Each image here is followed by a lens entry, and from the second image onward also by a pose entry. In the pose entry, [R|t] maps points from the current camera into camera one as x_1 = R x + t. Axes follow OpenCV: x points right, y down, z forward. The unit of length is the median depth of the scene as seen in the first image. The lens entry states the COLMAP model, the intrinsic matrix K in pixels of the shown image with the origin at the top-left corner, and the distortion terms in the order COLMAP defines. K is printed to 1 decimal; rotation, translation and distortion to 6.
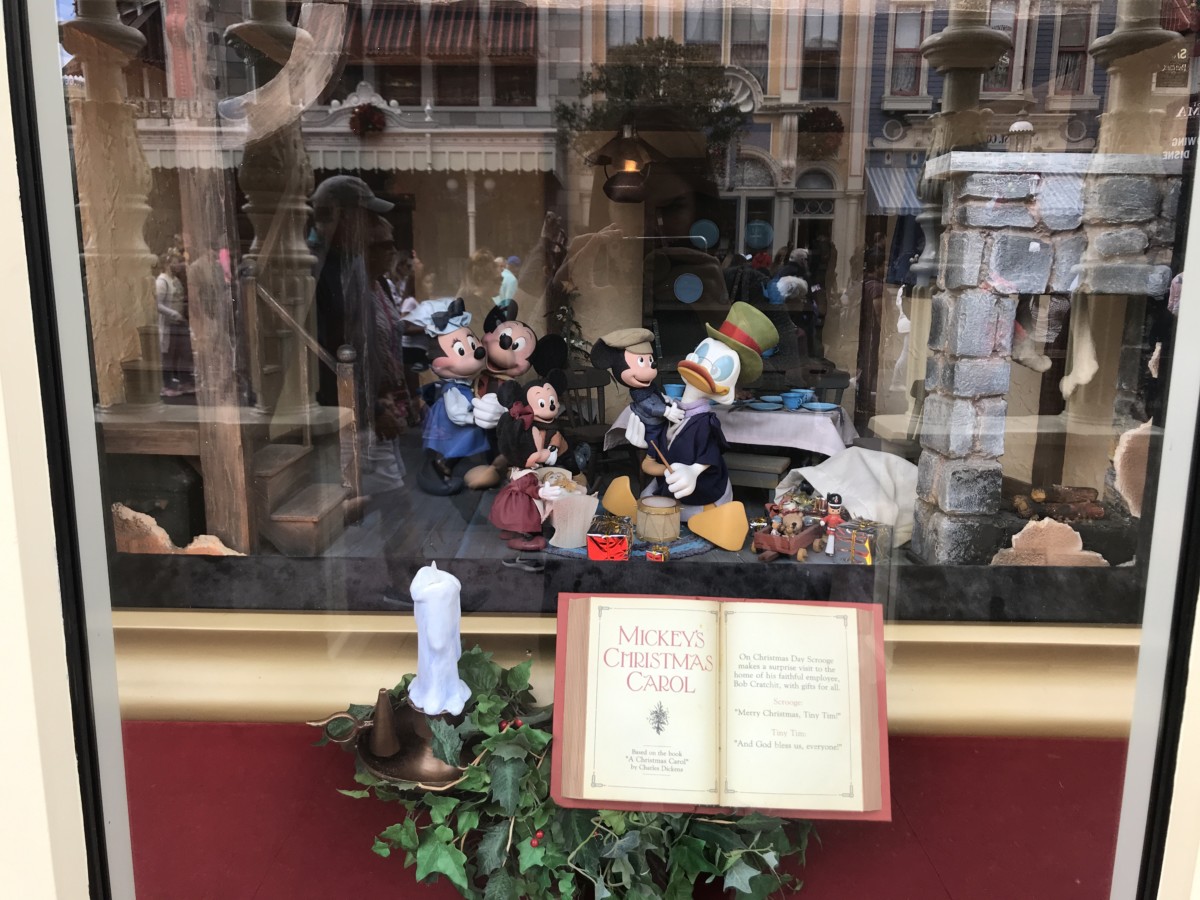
lens RADIAL K [[1018.8, 0, 583.5], [0, 1018.8, 413.0], [0, 0, 1]] dist [0.039378, -0.076809]
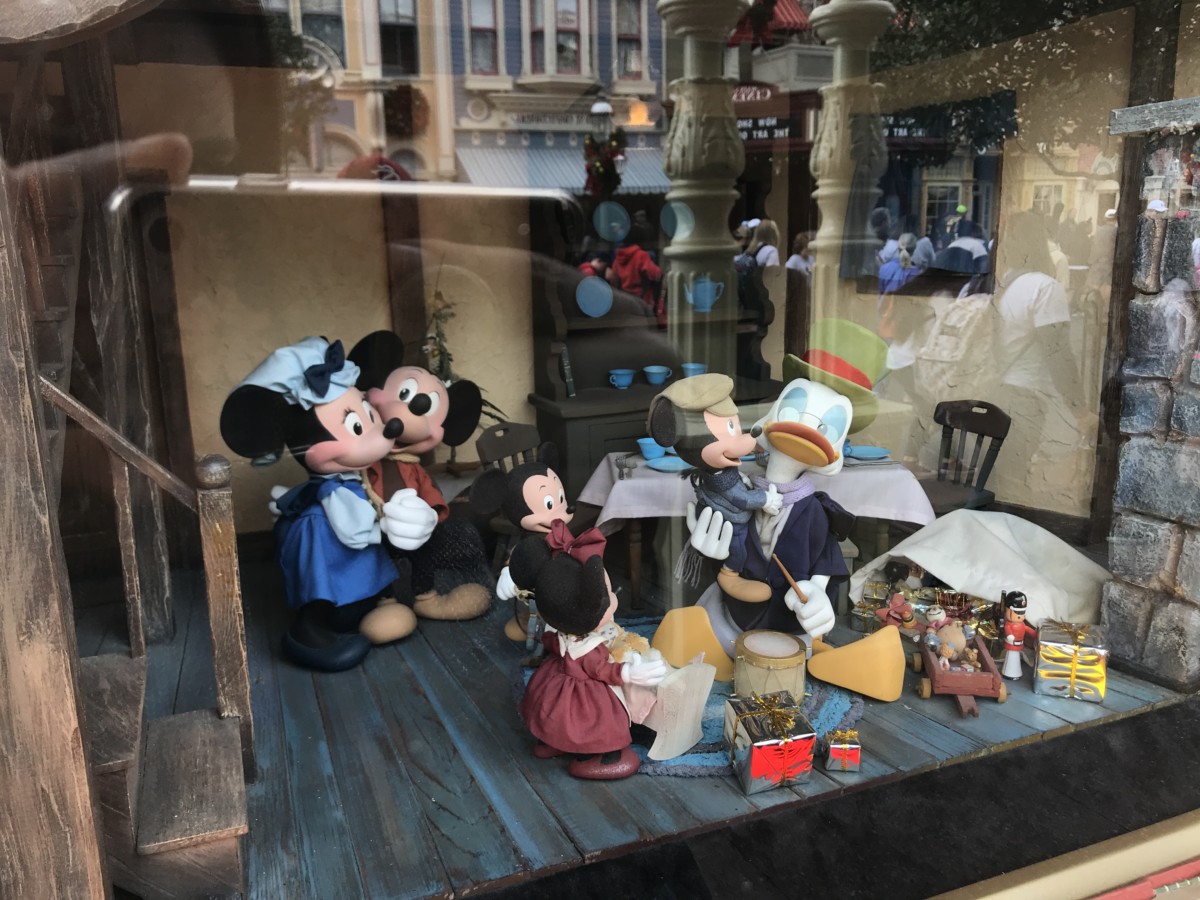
lens RADIAL K [[1018.8, 0, 583.5], [0, 1018.8, 413.0], [0, 0, 1]] dist [0.039378, -0.076809]
pose [[0.910079, -0.100818, 0.401984, -0.272255], [0.094332, 0.994891, 0.035953, -0.089334], [-0.403555, 0.005200, 0.914940, 0.460800]]
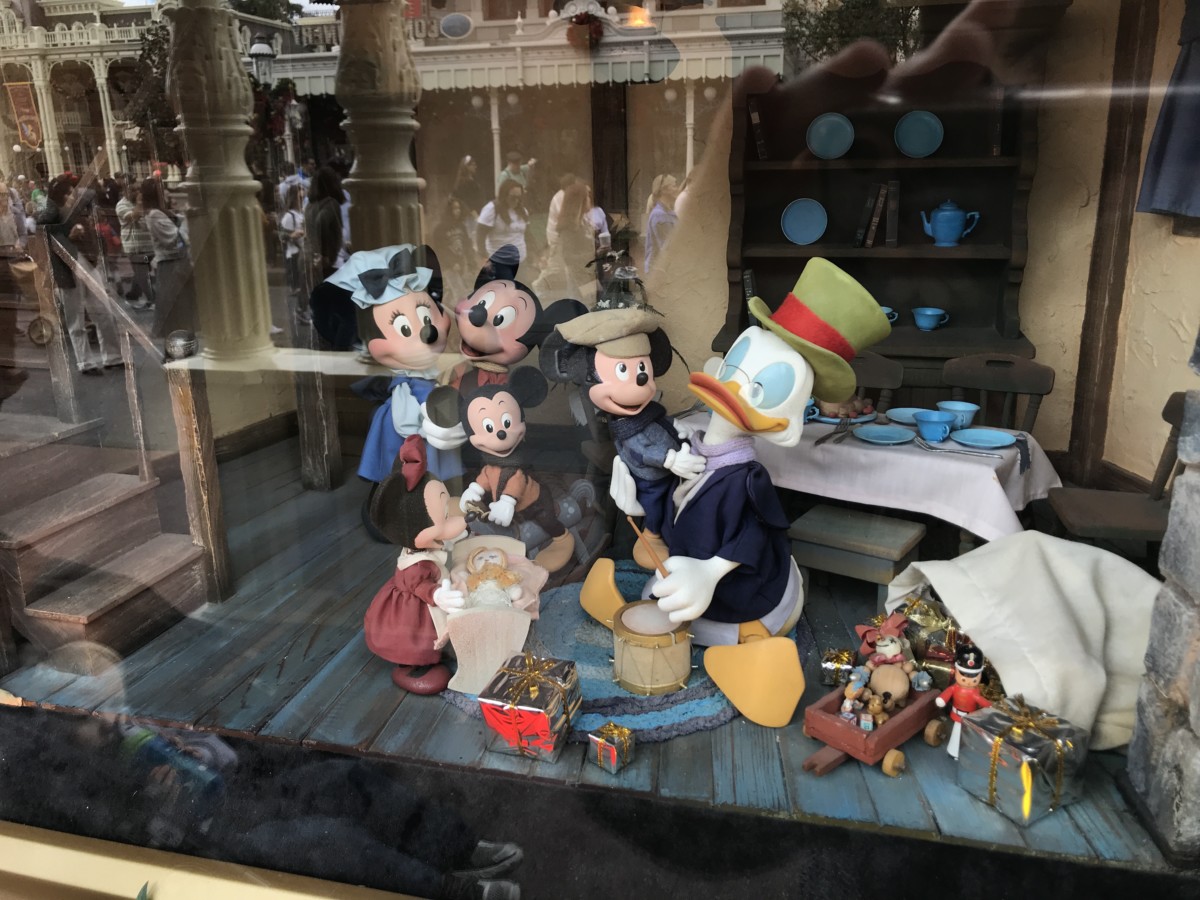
lens RADIAL K [[1009.4, 0, 595.4], [0, 1009.4, 417.0], [0, 0, 1]] dist [0.003901, -0.009238]
pose [[0.973525, 0.032111, -0.226313, 0.165921], [-0.012637, 0.996130, 0.086976, -0.072093], [0.228230, -0.081813, 0.970164, 0.455967]]
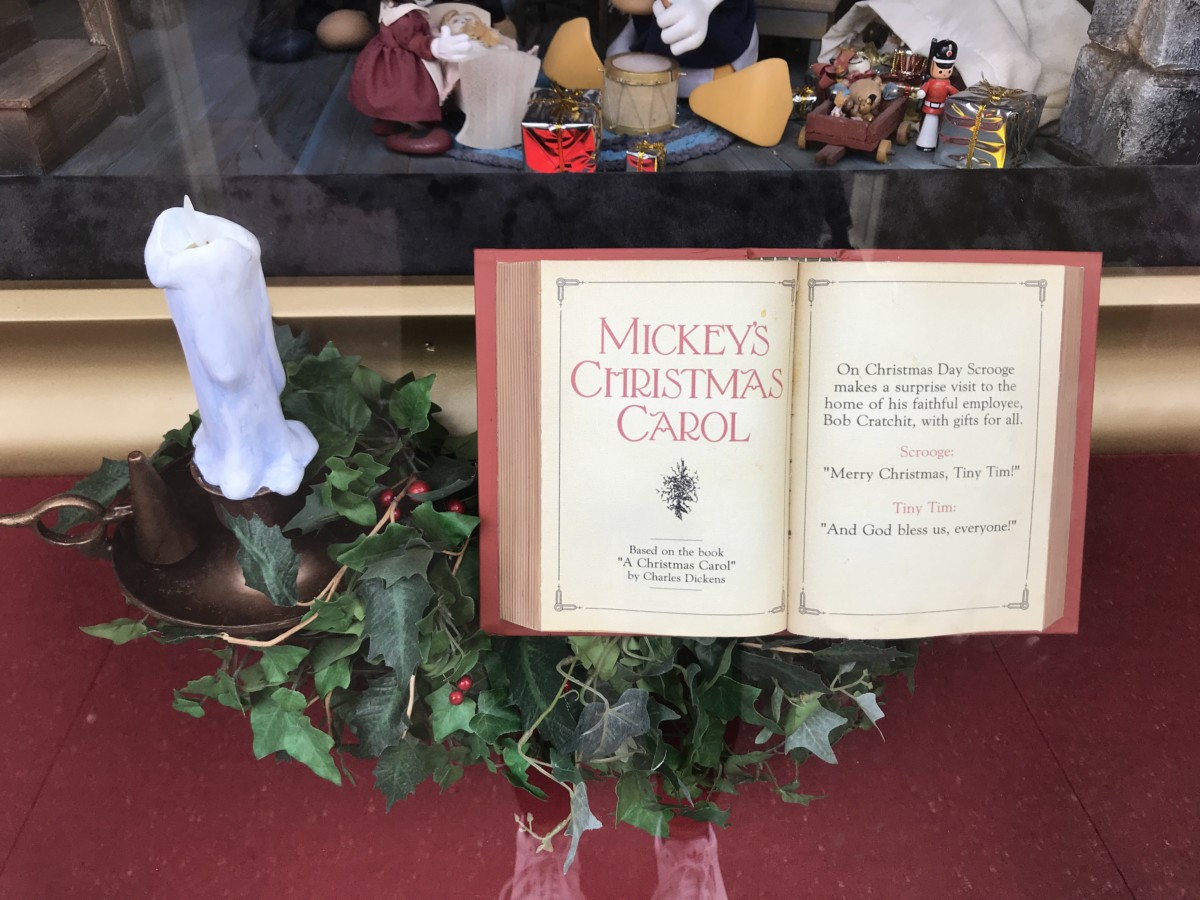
lens RADIAL K [[1010.1, 0, 596.5], [0, 1010.1, 453.7], [0, 0, 1]] dist [0.042620, -0.066274]
pose [[0.996460, -0.045045, 0.070978, -0.003259], [0.010878, 0.906313, 0.422467, 0.043750], [-0.083358, -0.420200, 0.903595, 0.378105]]
